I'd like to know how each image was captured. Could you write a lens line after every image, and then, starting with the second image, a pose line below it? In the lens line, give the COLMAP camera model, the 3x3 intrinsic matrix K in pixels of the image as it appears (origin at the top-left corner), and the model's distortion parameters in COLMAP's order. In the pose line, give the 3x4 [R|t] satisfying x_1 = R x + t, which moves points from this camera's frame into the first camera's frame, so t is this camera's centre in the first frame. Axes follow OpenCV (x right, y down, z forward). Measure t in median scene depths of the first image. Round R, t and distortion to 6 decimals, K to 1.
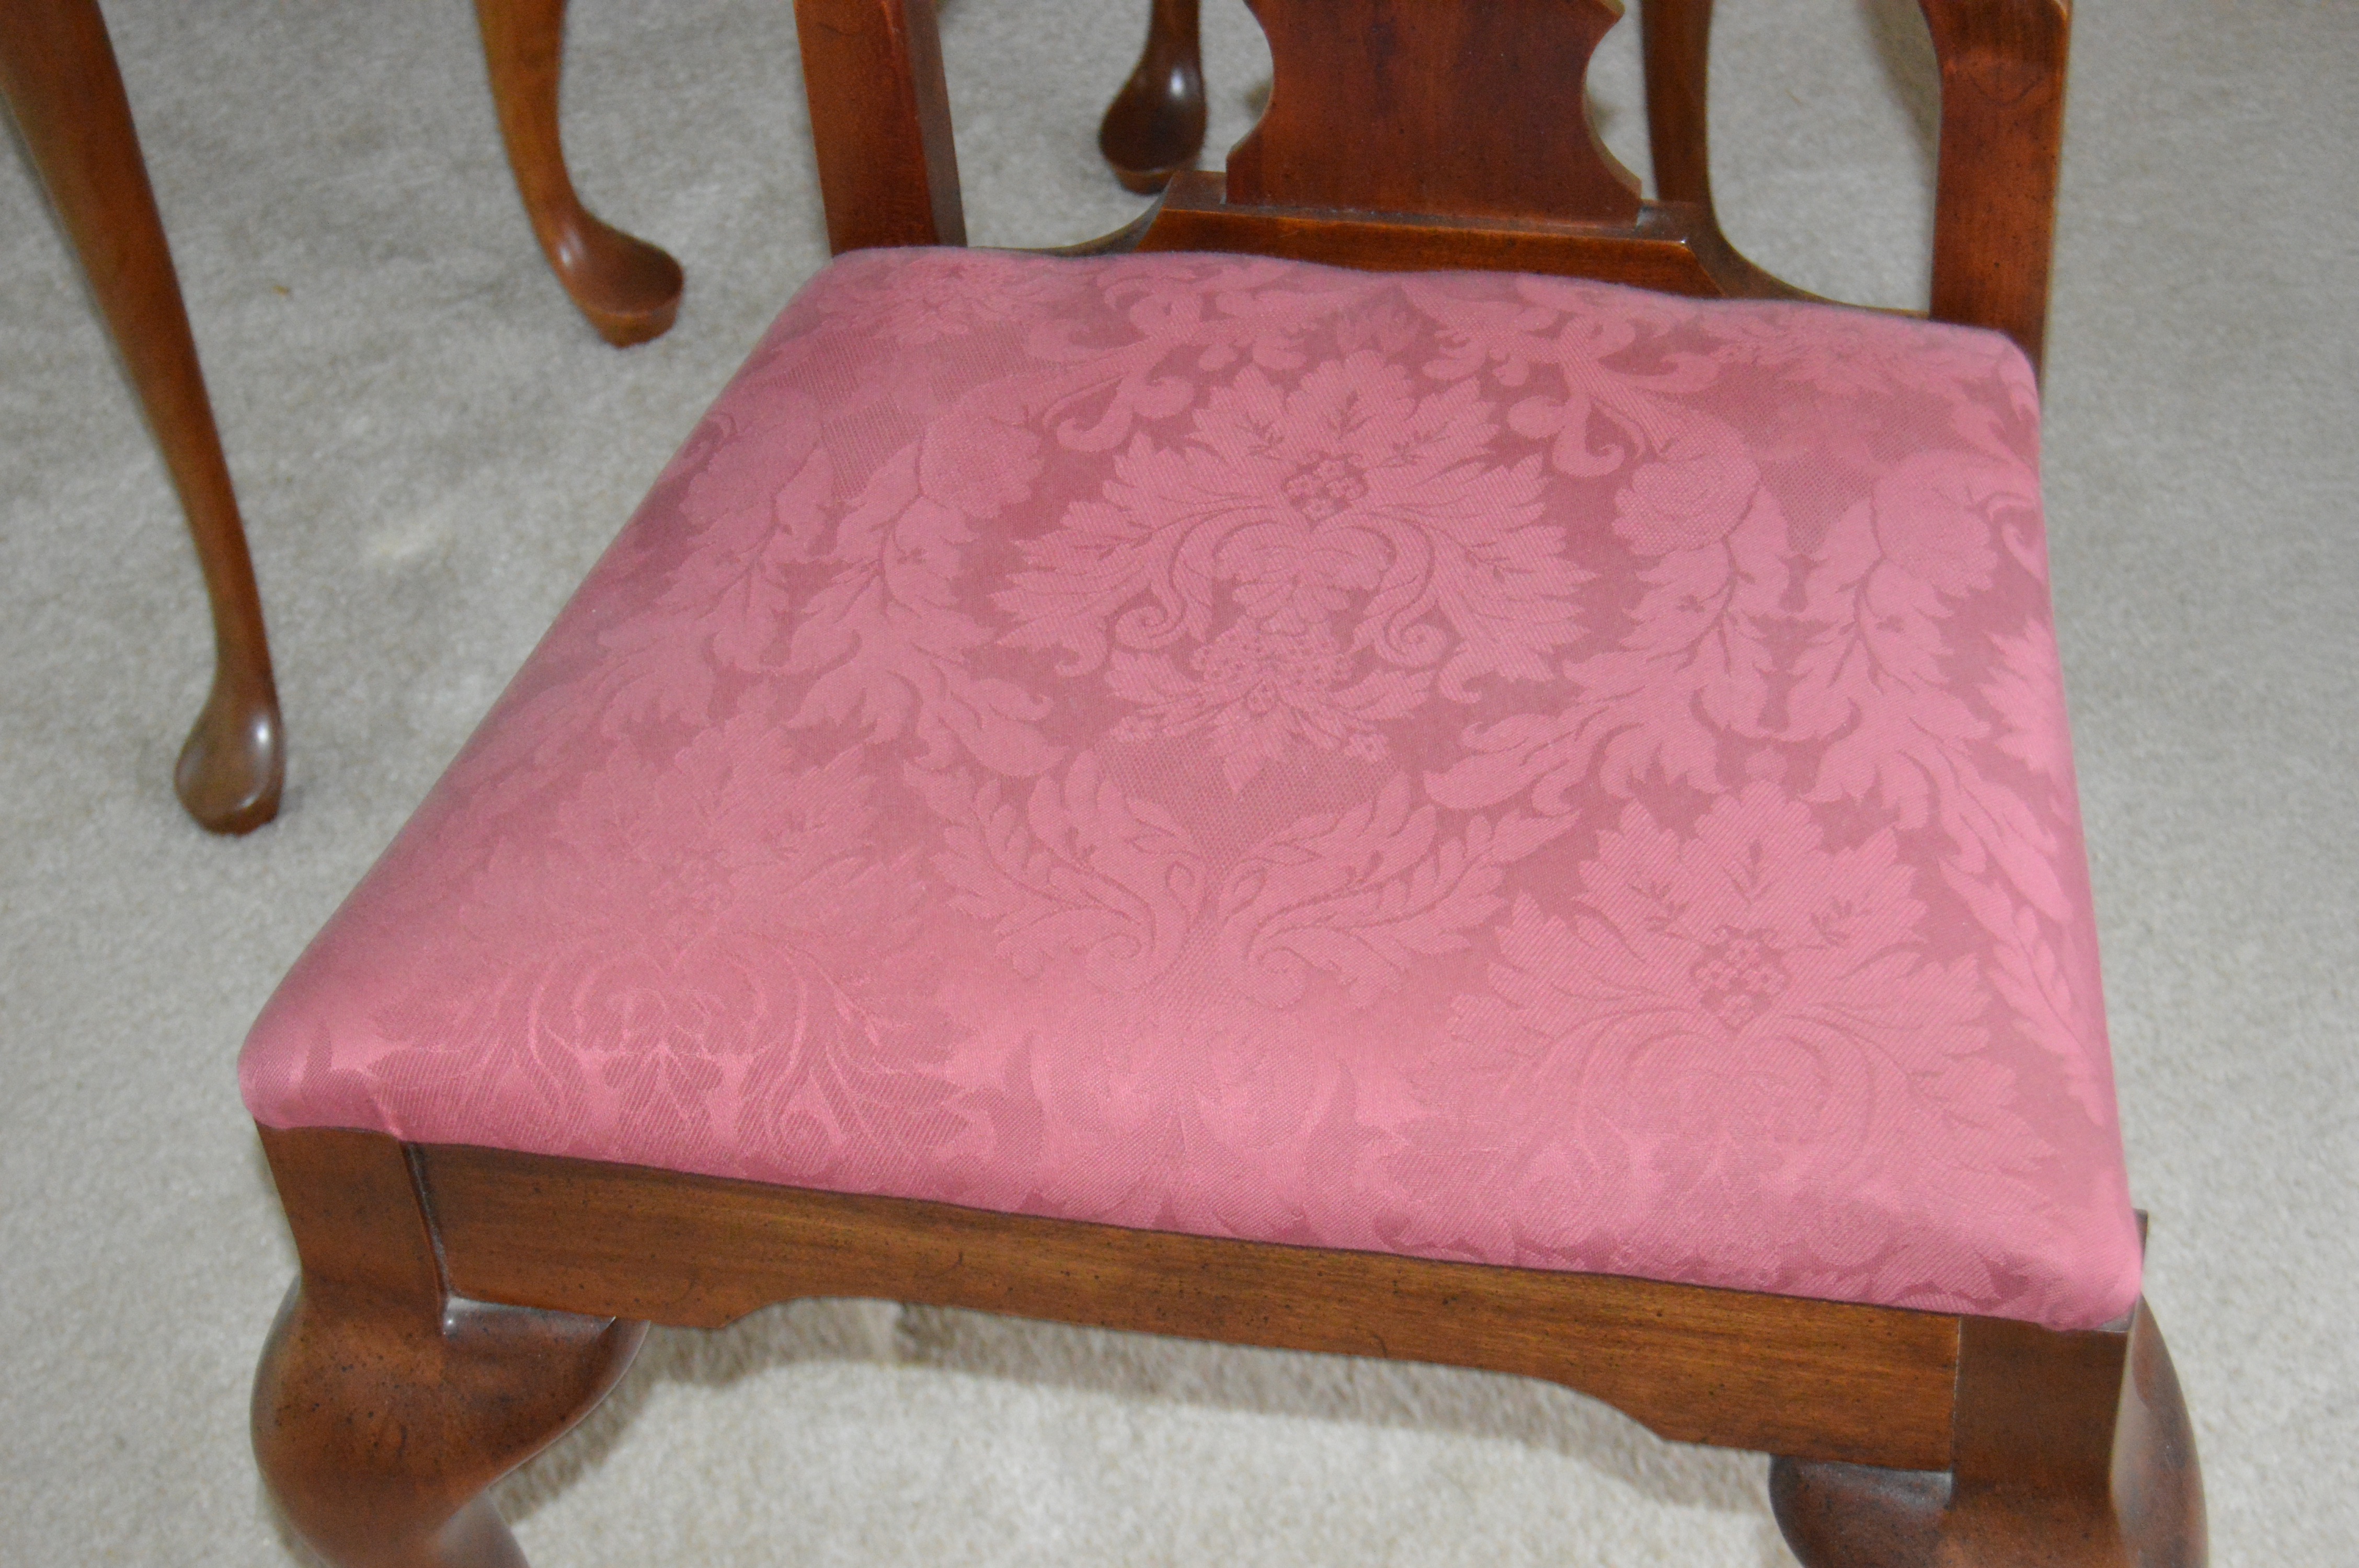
lens RADIAL K [[4334.6, 0, 1182.1], [0, 4334.6, 682.8], [0, 0, 1]] dist [-0.032619, 0.000000]
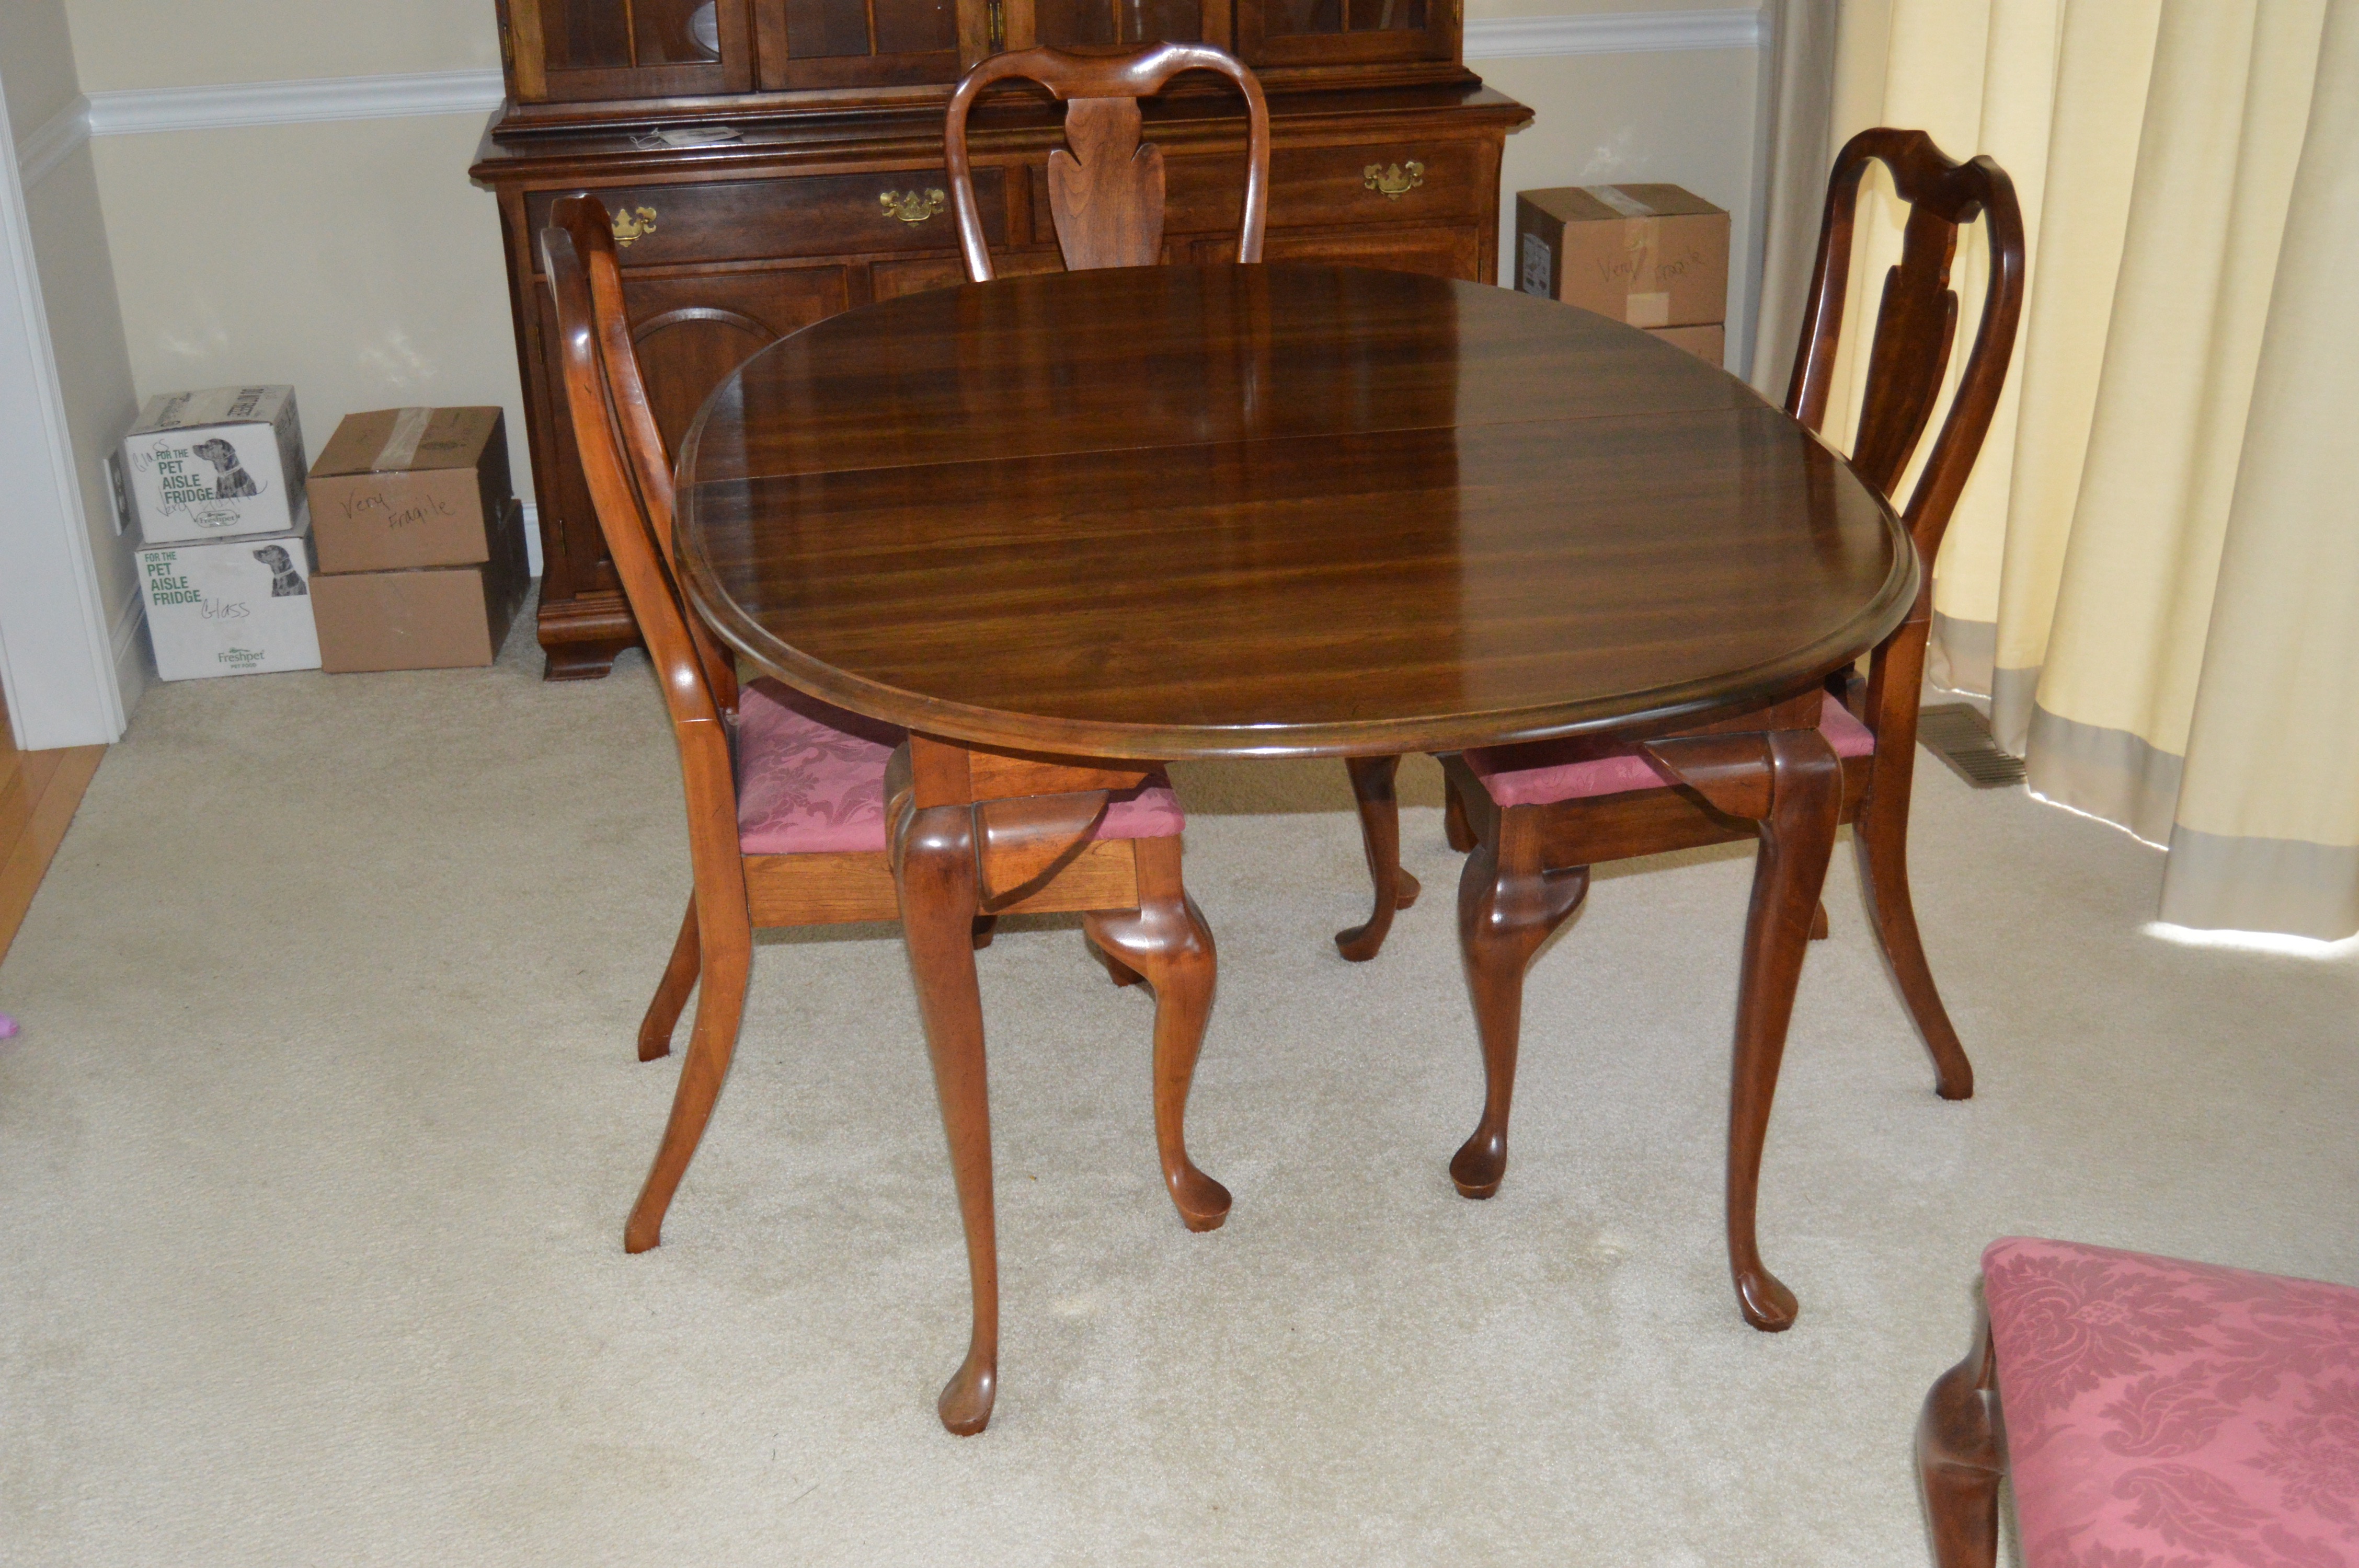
lens RADIAL K [[2416.6, 0, 1224.8], [0, 2416.6, 780.1], [0, 0, 1]] dist [-0.065928, 0.000000]
pose [[0.981088, 0.131462, -0.142069, 0.014048], [-0.168067, 0.942663, -0.288339, 0.045062], [0.096017, 0.306763, 0.946930, -0.109302]]
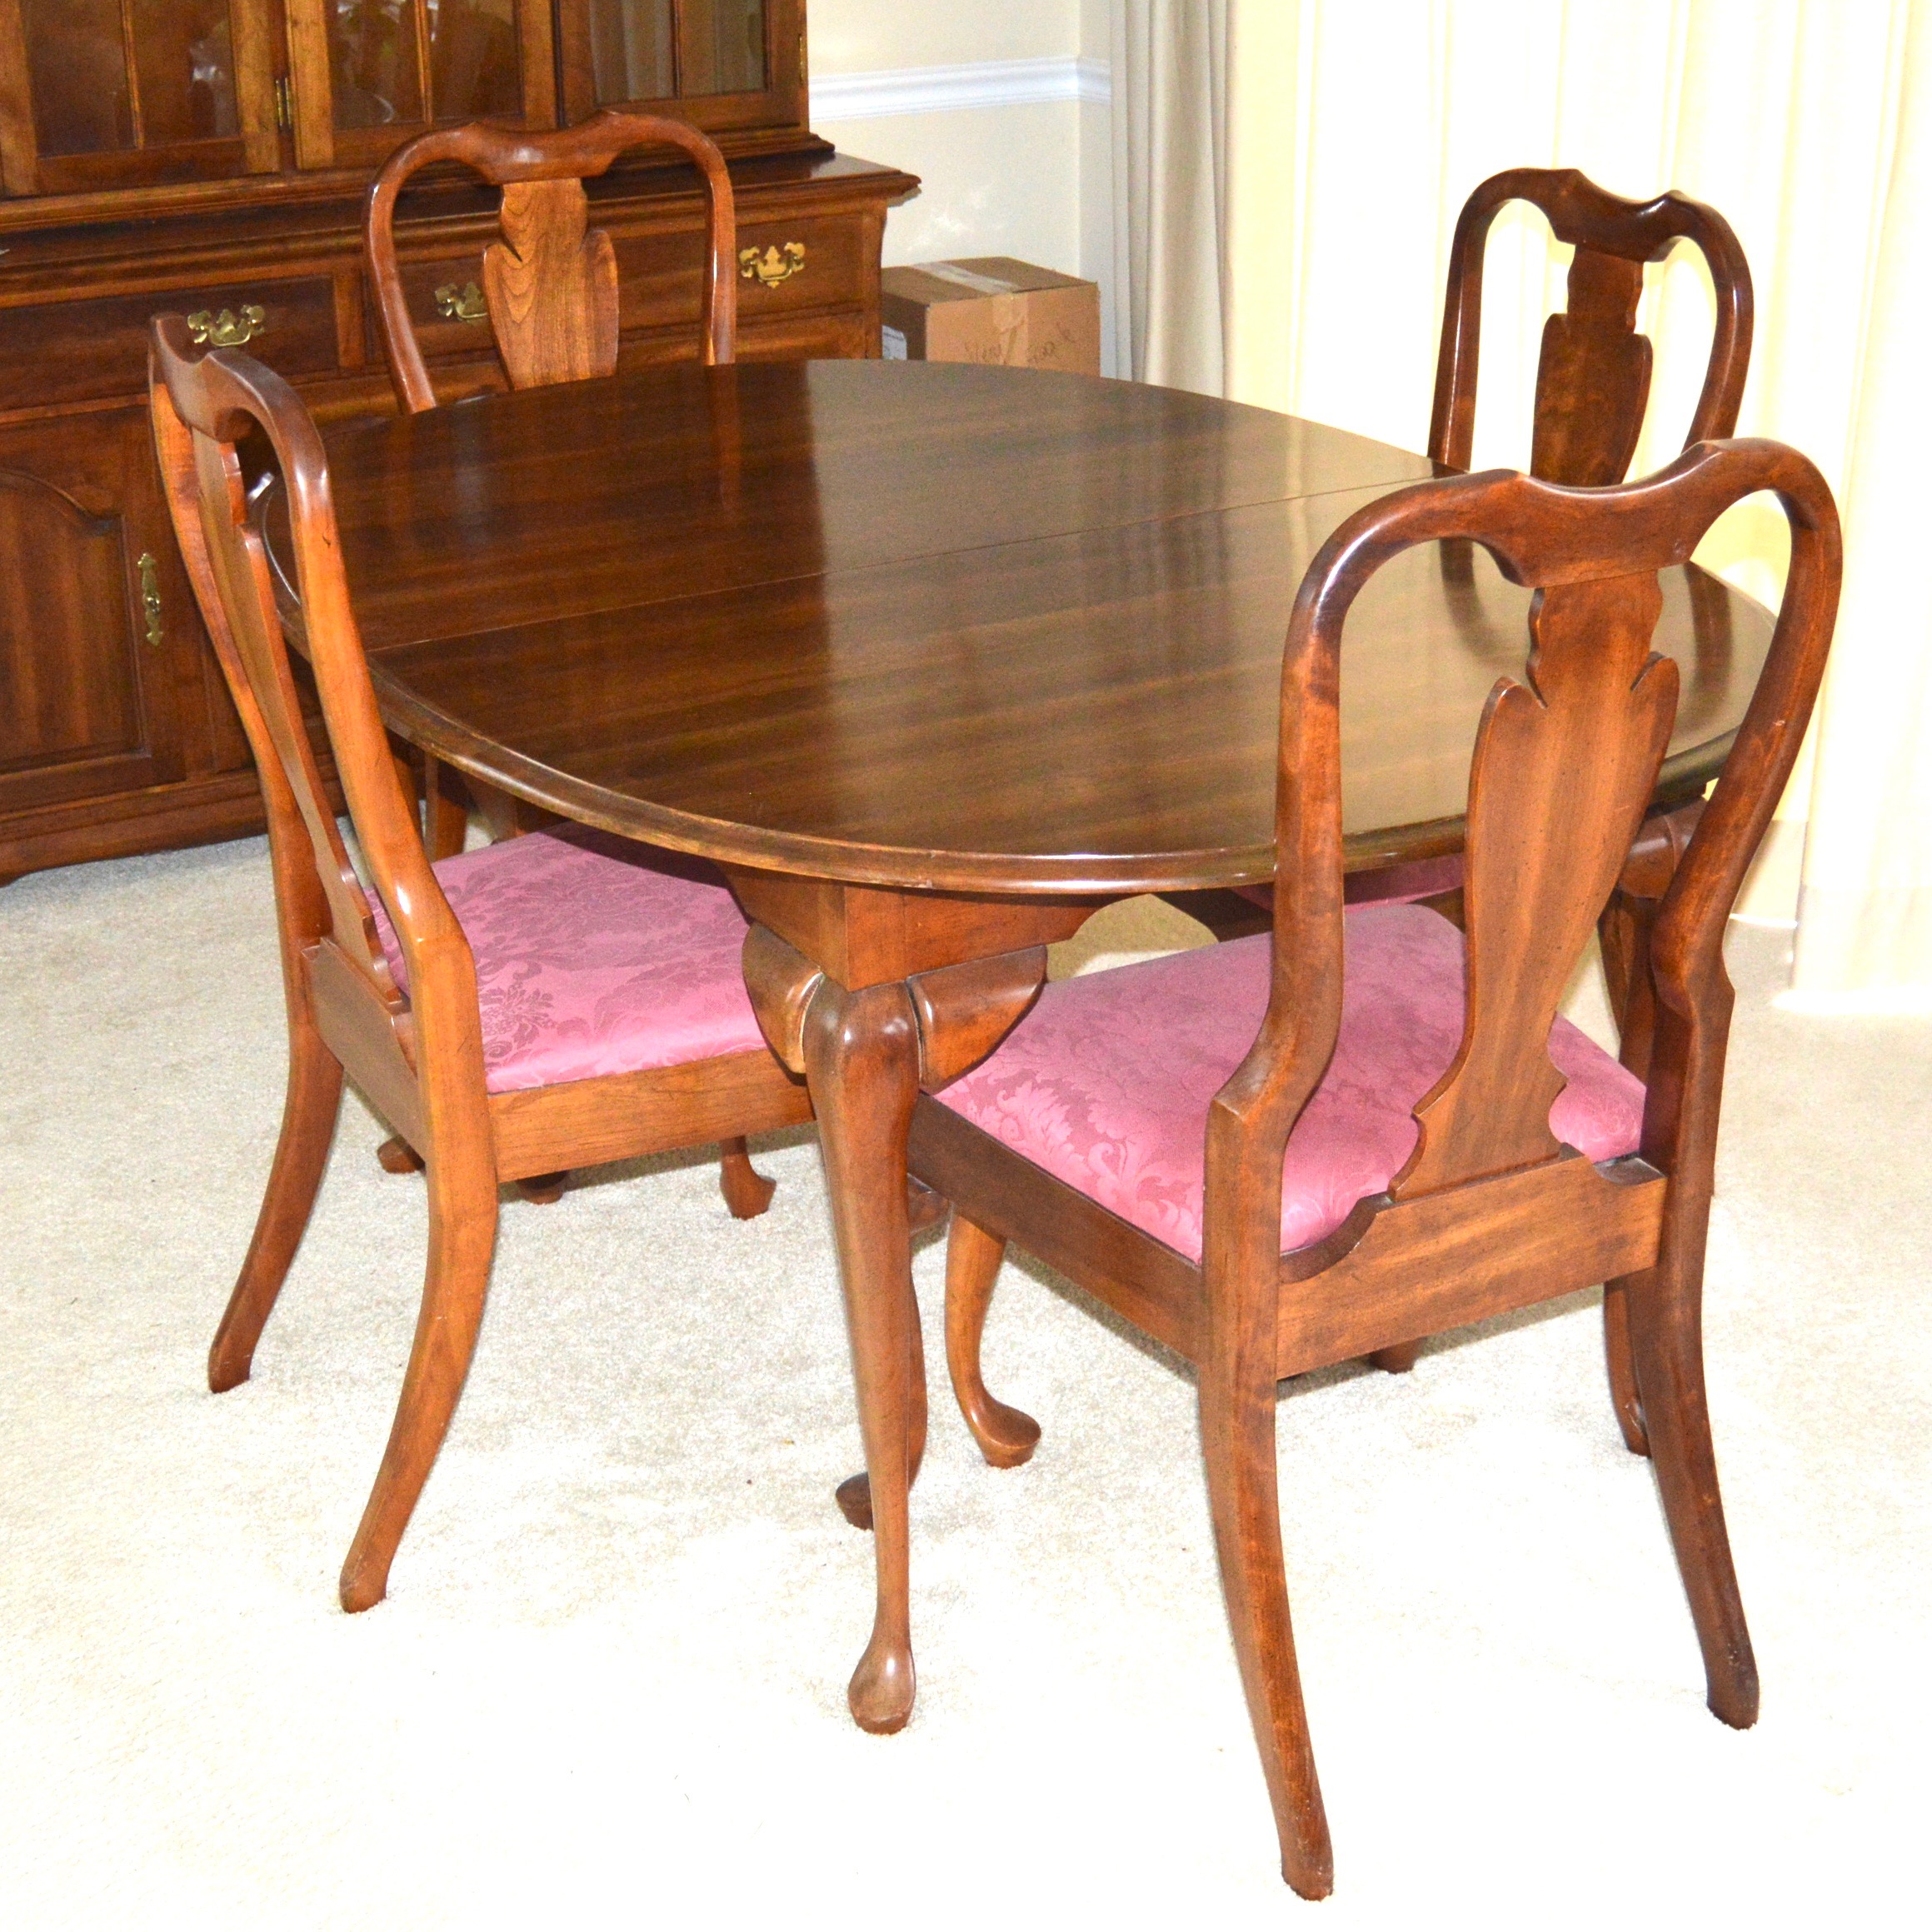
lens RADIAL K [[2909.1, 0, 942.7], [0, 2909.1, 913.1], [0, 0, 1]] dist [-0.074400, 0.000000]
pose [[0.989702, 0.011102, 0.142711, -0.330206], [0.038007, 0.940820, -0.336768, 0.104049], [-0.138005, 0.338724, 0.930710, -0.137387]]
